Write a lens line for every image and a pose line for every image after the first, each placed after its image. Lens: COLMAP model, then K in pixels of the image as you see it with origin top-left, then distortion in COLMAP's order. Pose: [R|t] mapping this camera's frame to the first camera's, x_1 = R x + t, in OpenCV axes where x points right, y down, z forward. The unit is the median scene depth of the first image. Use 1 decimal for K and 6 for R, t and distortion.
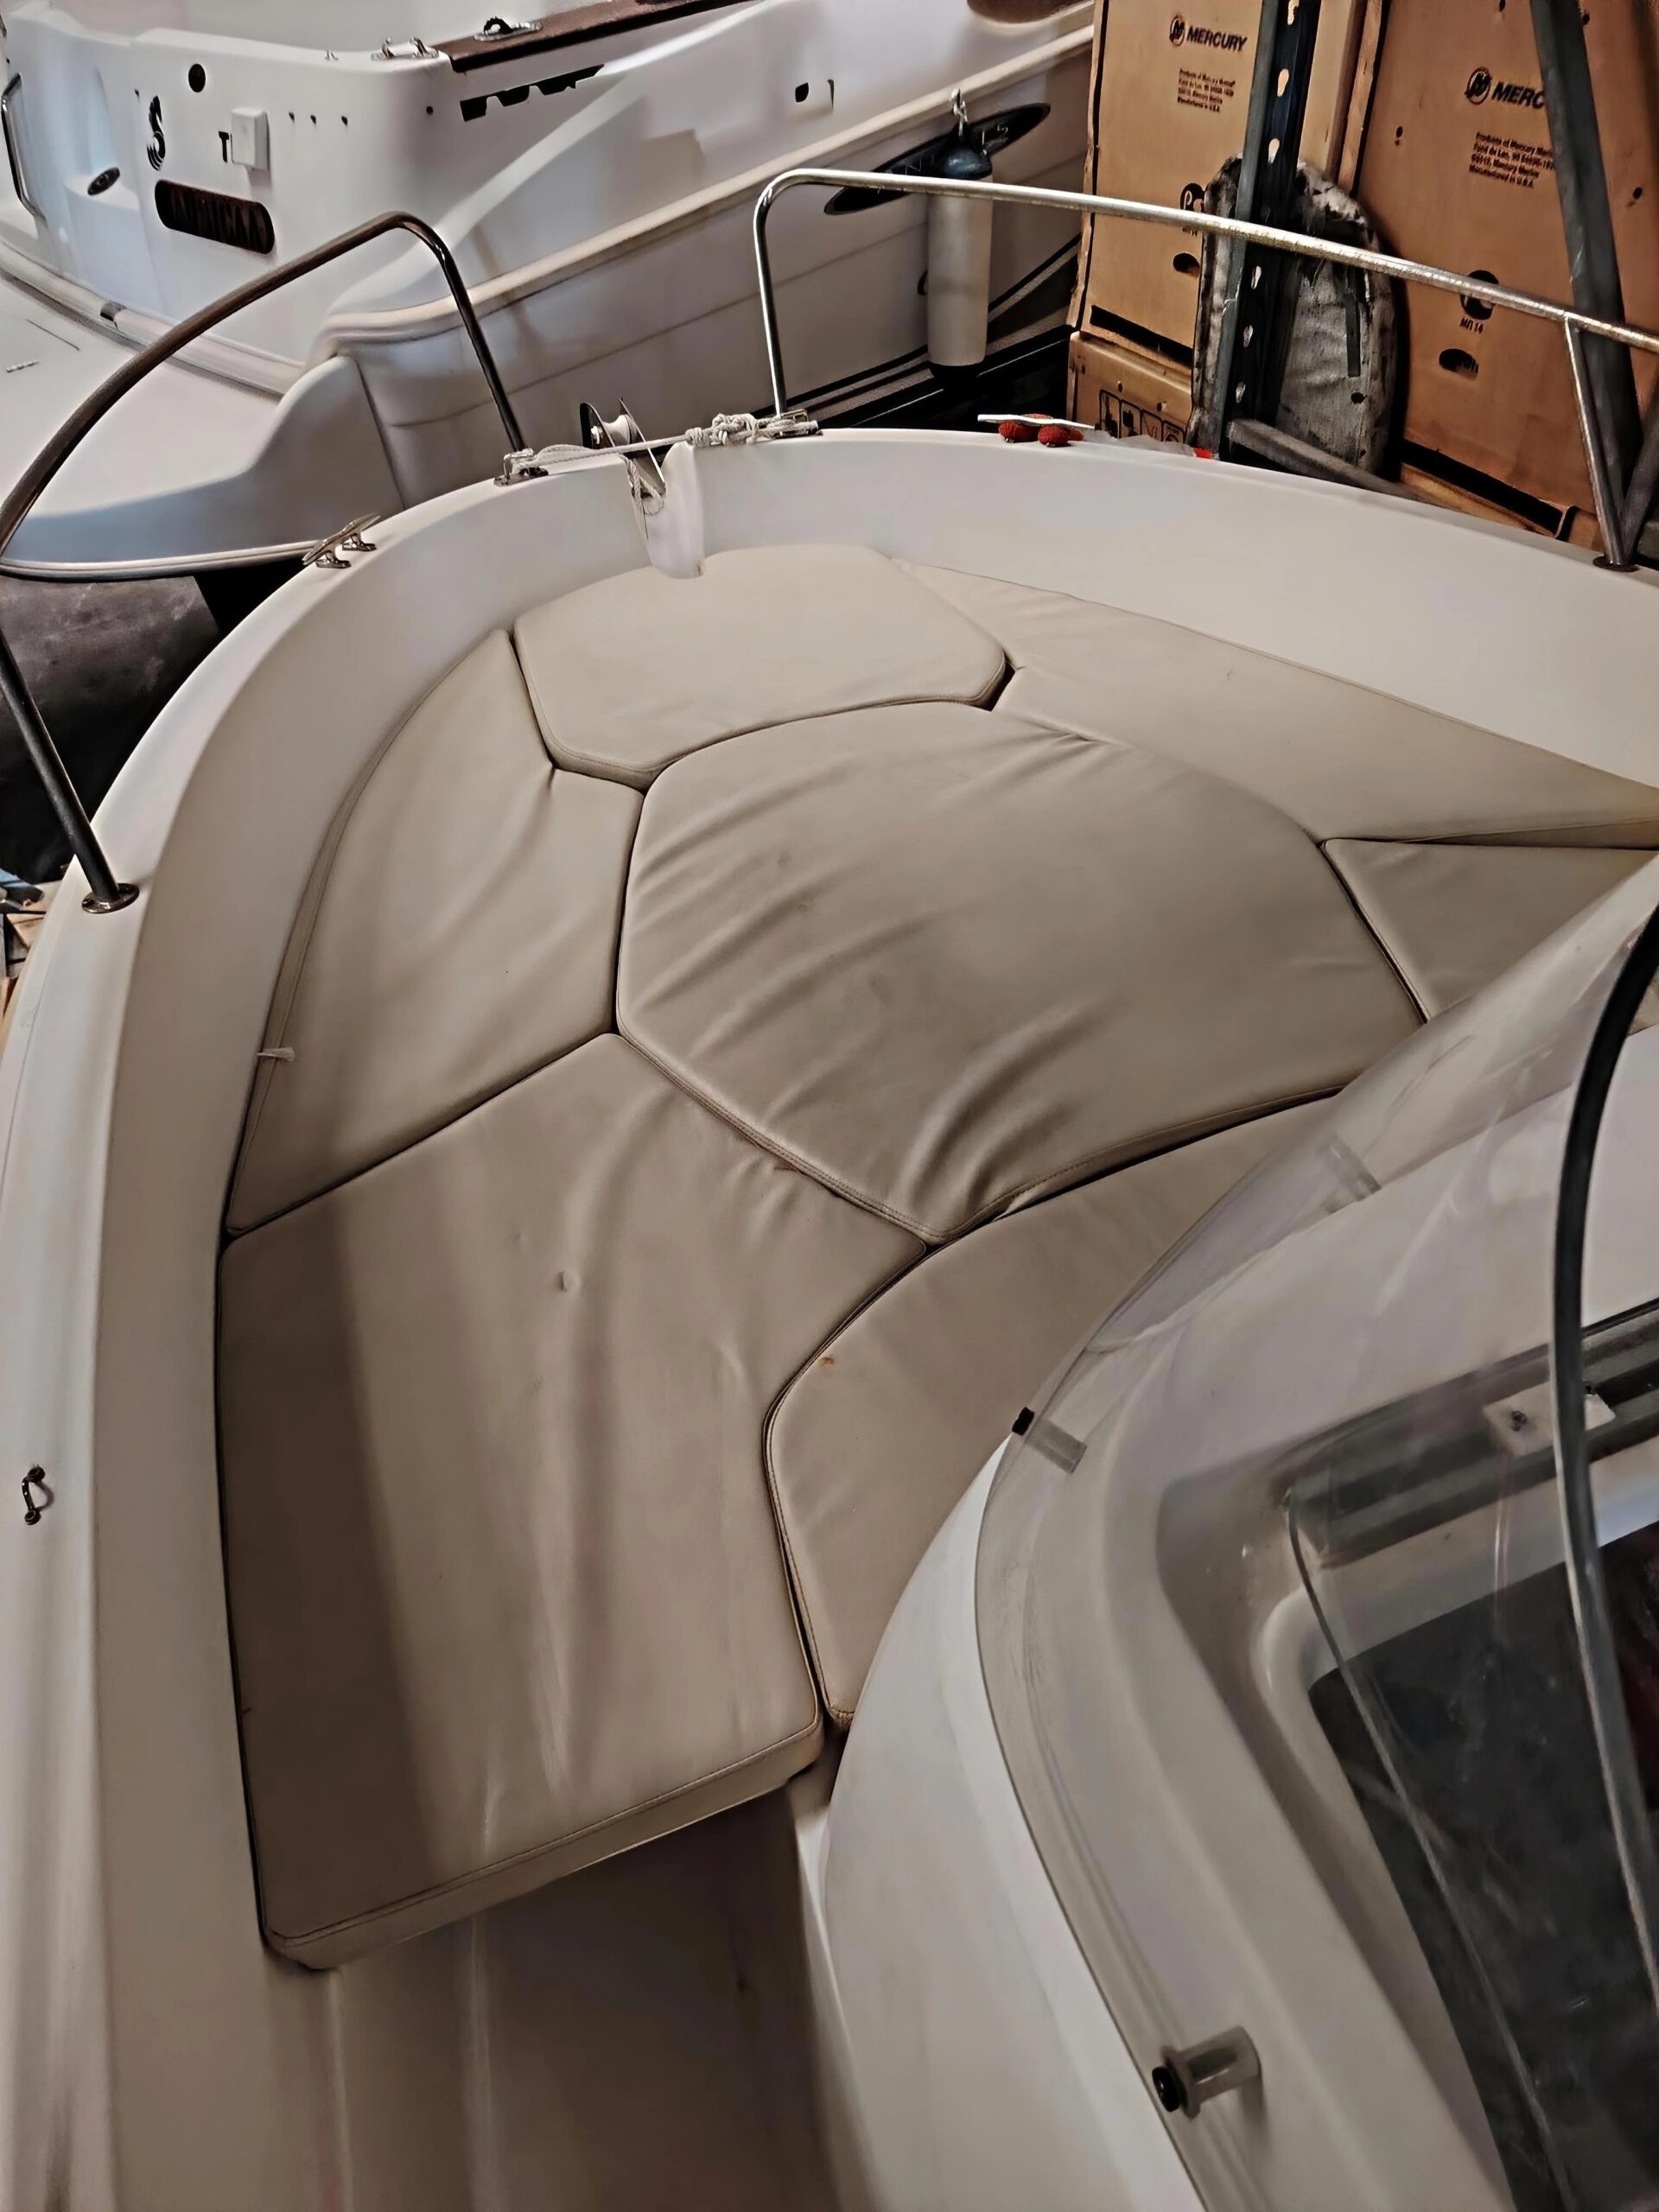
lens RADIAL K [[1590.4, 0, 826.3], [0, 1590.4, 1200.9], [0, 0, 1]] dist [0.059284, -0.083430]
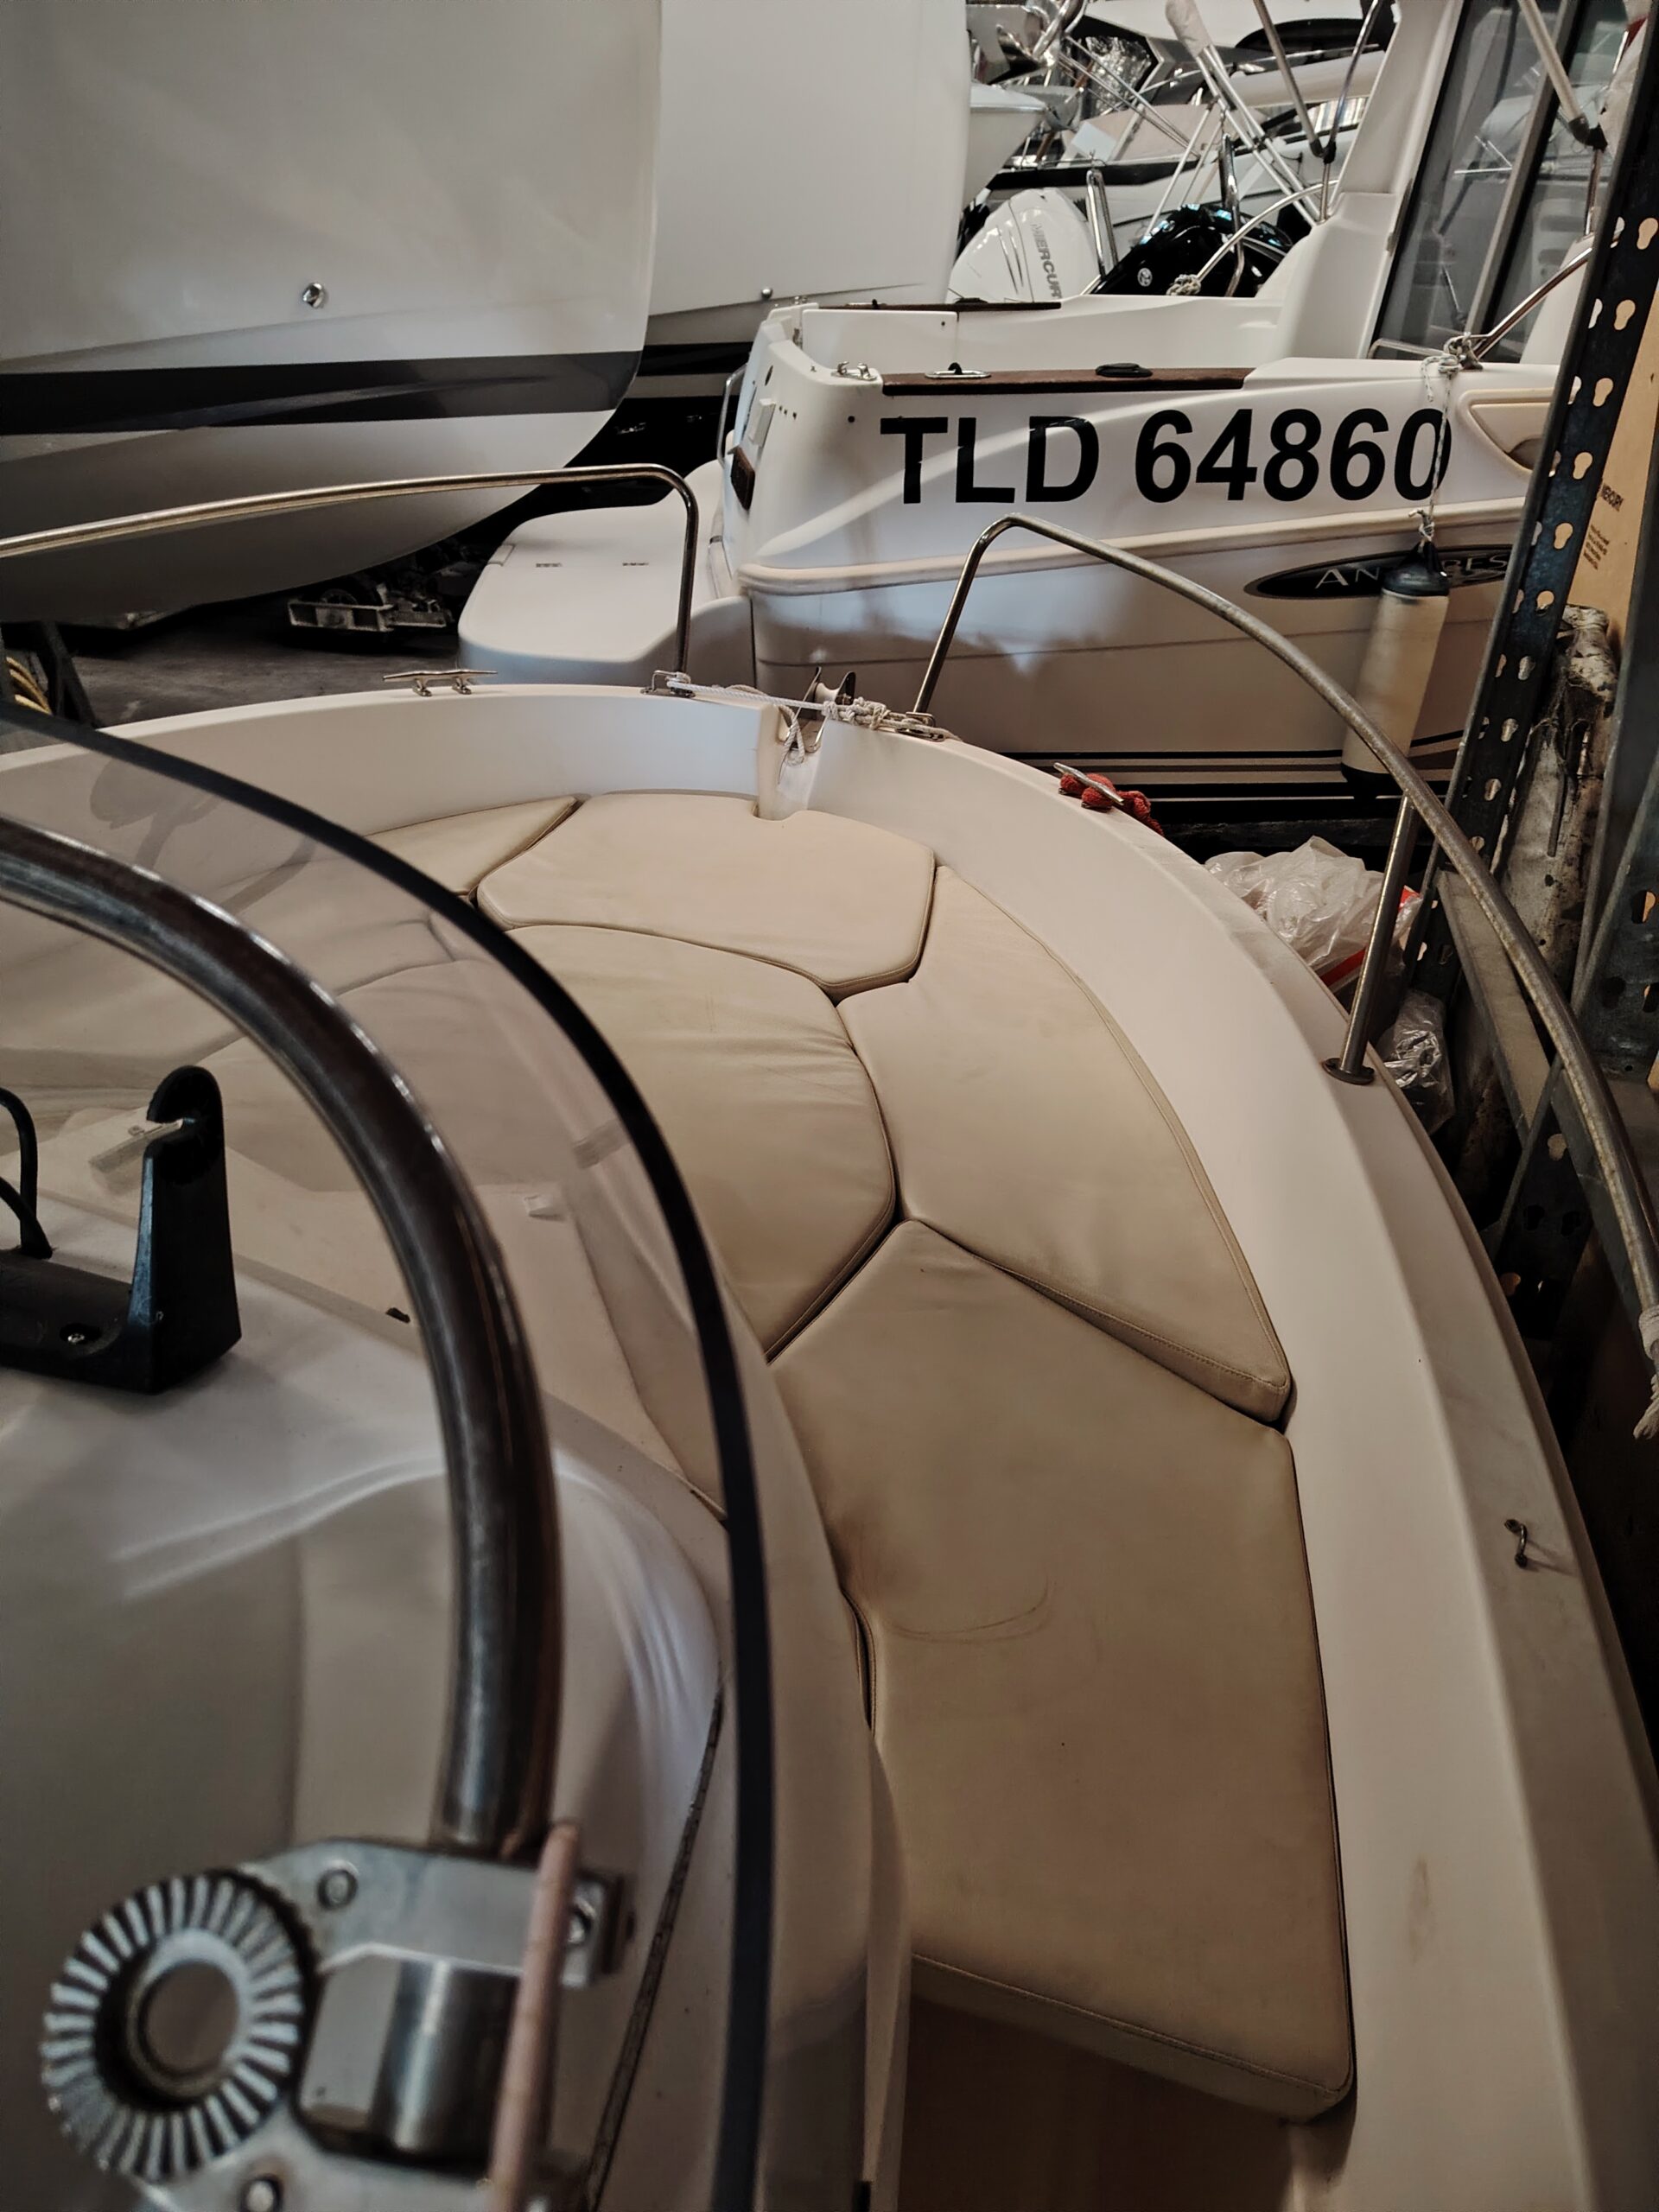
lens RADIAL K [[1590.4, 0, 826.3], [0, 1590.4, 1200.9], [0, 0, 1]] dist [0.059284, -0.083430]
pose [[0.760725, 0.400802, -0.510544, 0.615951], [-0.490107, 0.870396, -0.046970, -0.141687], [0.425550, 0.285952, 0.858568, 0.177545]]
